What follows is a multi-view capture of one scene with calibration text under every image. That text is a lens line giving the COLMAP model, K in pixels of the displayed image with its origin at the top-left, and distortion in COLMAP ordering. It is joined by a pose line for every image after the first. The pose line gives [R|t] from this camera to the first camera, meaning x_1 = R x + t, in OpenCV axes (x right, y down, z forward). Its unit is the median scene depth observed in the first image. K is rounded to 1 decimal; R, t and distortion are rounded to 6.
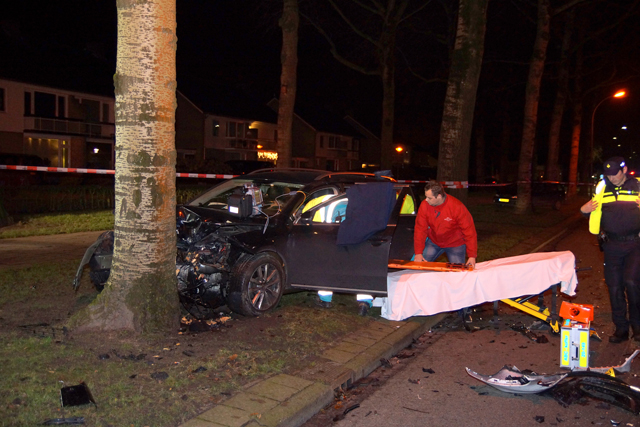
lens RADIAL K [[711.2, 0, 320.0], [0, 711.2, 213.5], [0, 0, 1]] dist [0.036328, 0.022756]
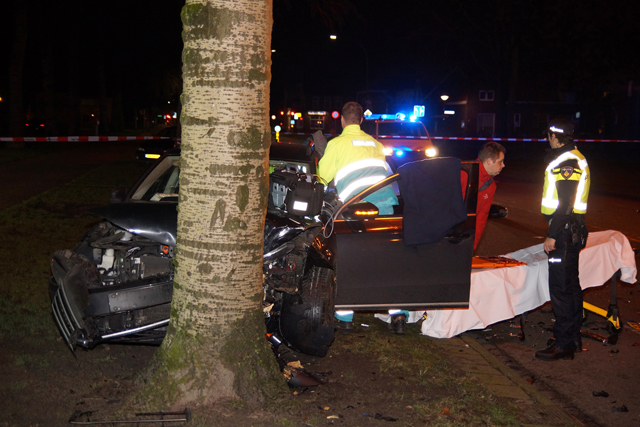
lens RADIAL K [[1064.5, 0, 320.0], [0, 1064.5, 213.5], [0, 0, 1]] dist [0.152244, -0.037065]
pose [[0.849368, -0.061016, 0.524262, -0.708524], [0.038729, 0.997823, 0.053385, -0.056813], [-0.526378, -0.025039, 0.849882, 0.128173]]
